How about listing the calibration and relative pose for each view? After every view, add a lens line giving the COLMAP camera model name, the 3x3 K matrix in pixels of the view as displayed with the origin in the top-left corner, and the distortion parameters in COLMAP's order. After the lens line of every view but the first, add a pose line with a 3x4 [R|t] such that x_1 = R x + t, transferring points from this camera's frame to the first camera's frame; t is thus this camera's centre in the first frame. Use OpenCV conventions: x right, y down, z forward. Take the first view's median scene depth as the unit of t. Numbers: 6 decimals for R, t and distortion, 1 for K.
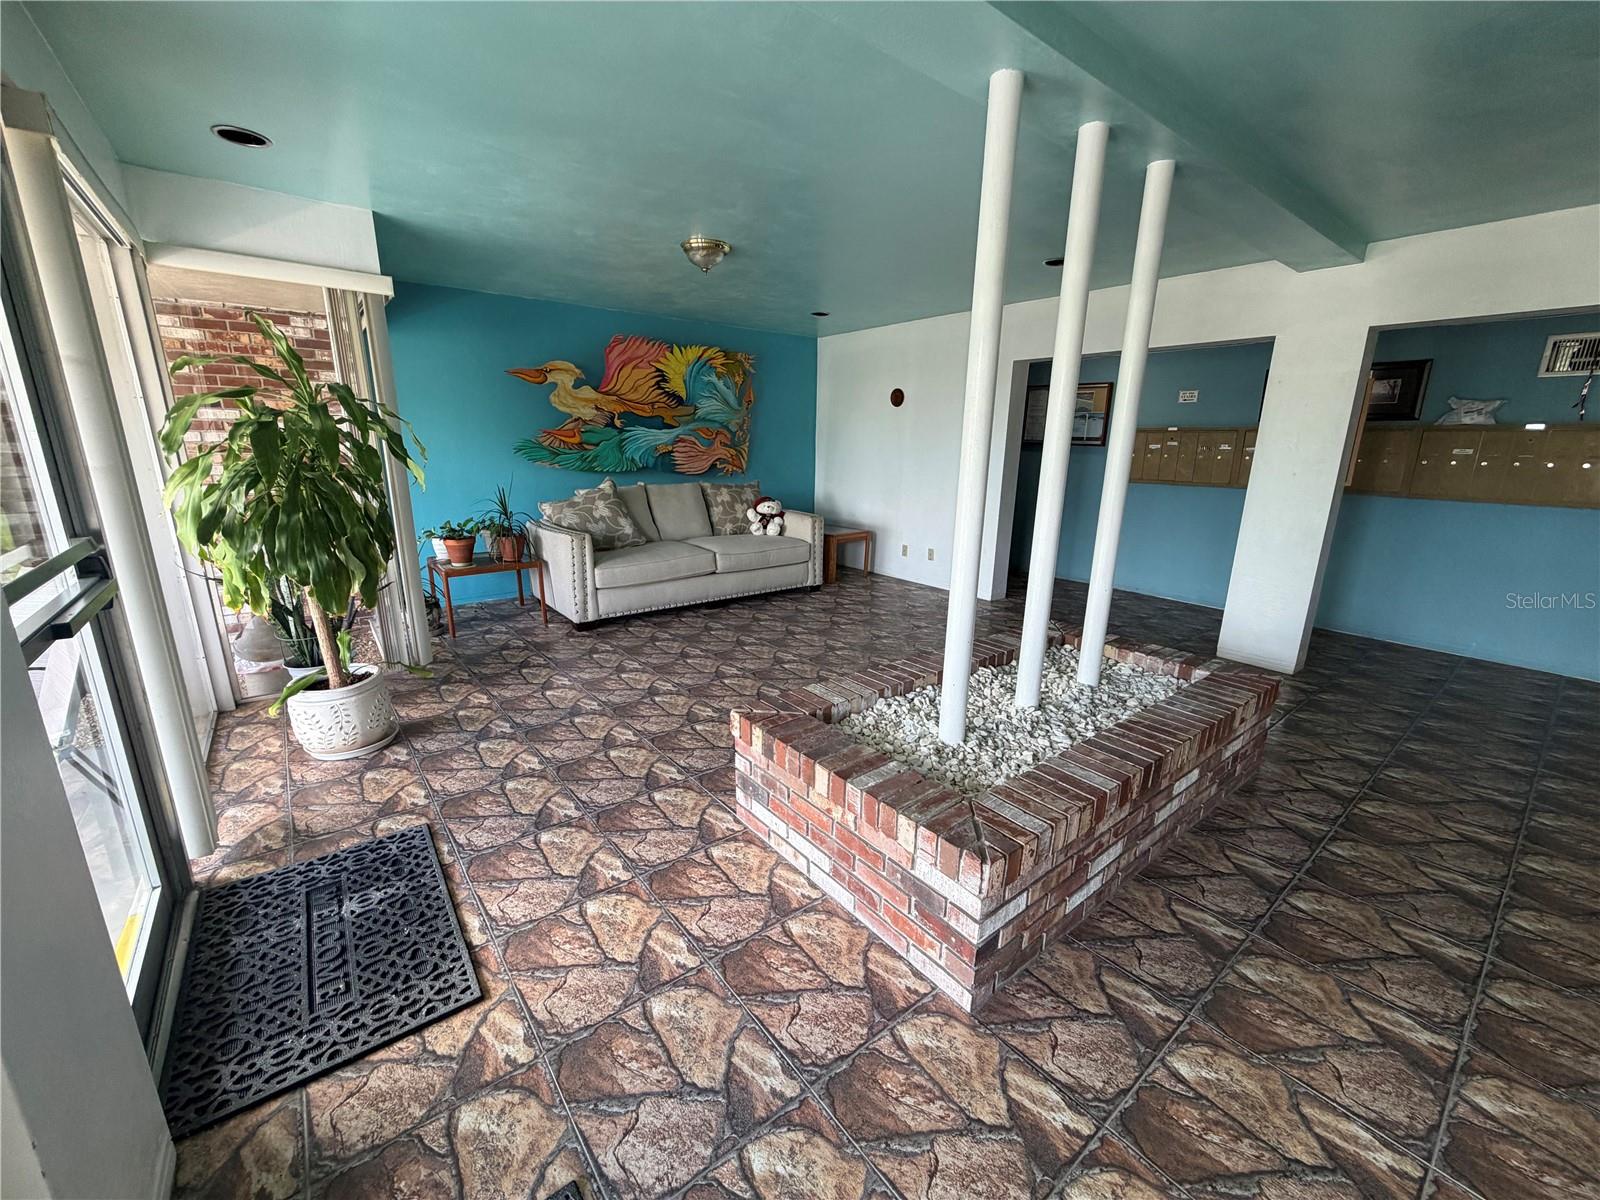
lens RADIAL K [[637.6, 0, 790.0], [0, 637.6, 602.7], [0, 0, 1]] dist [-0.000015, 0.000022]
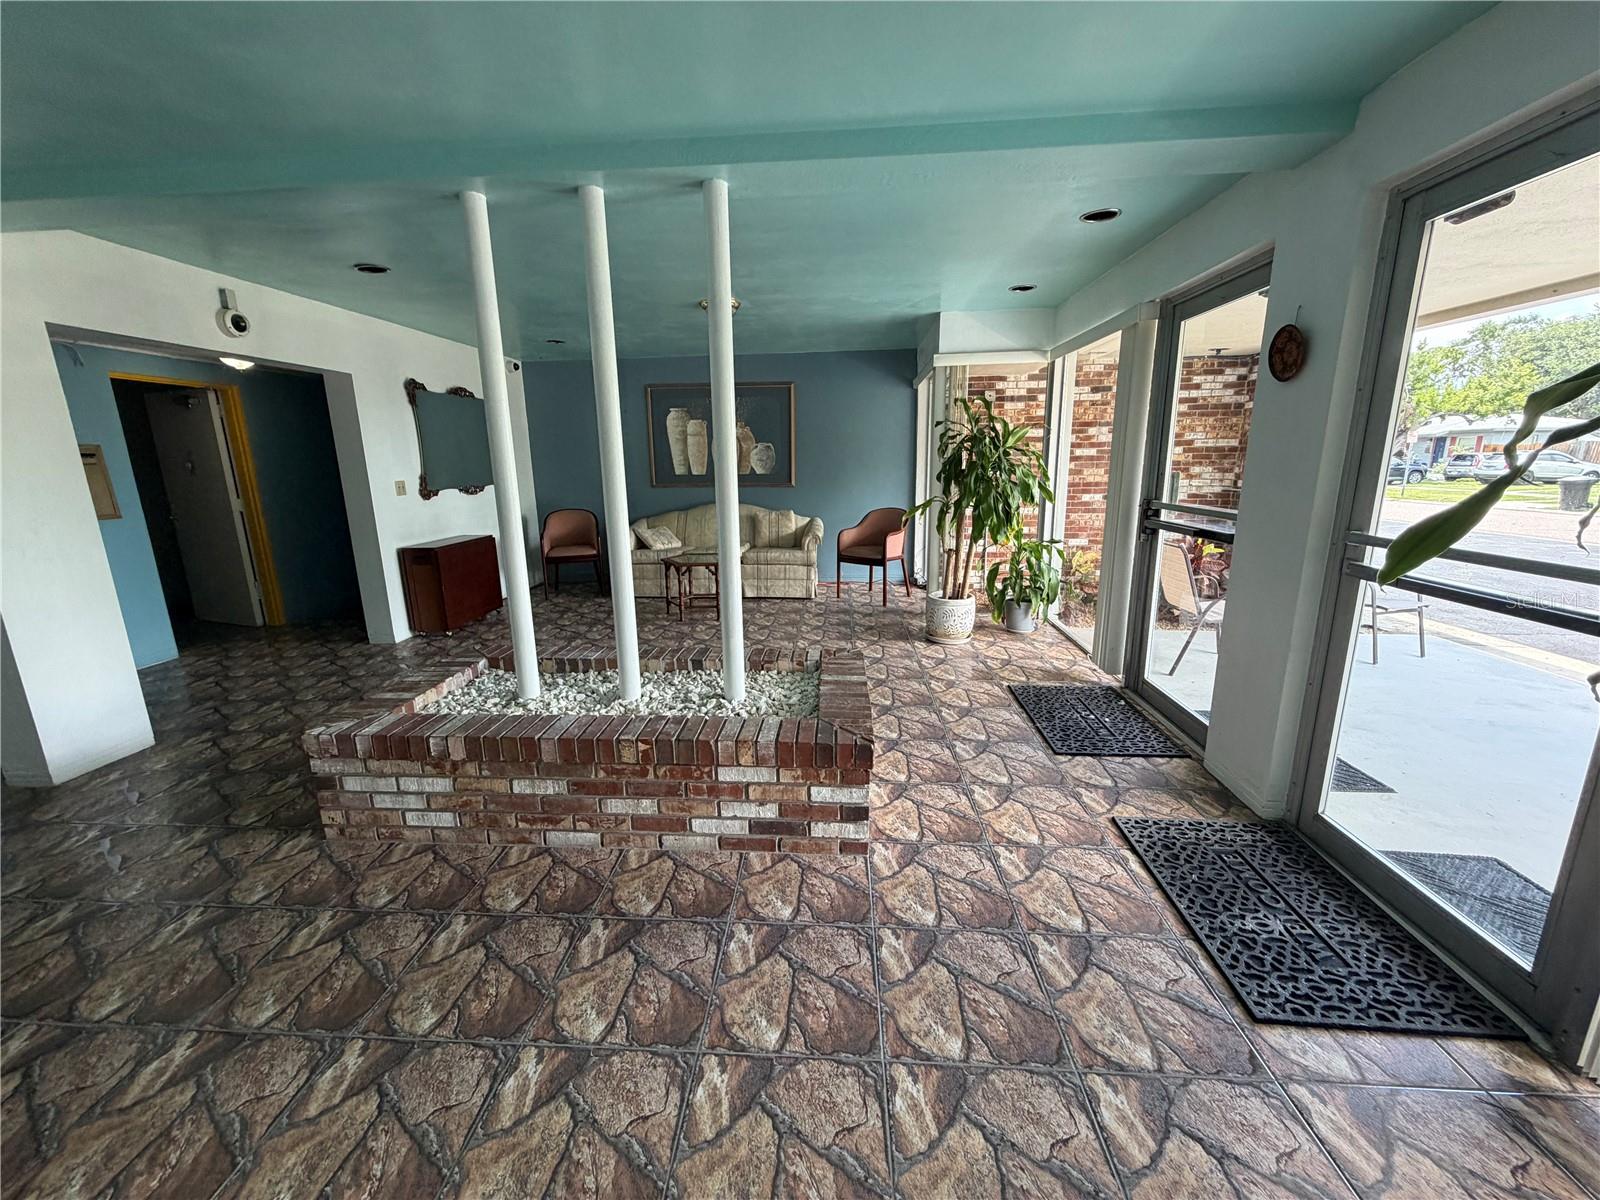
lens RADIAL K [[637.6, 0, 790.0], [0, 637.6, 602.7], [0, 0, 1]] dist [-0.000015, 0.000022]
pose [[-0.740580, -0.155111, 0.653821, -0.632685], [0.170422, 0.897826, 0.406035, -0.458837], [-0.649998, 0.412127, -0.638478, 1.731225]]
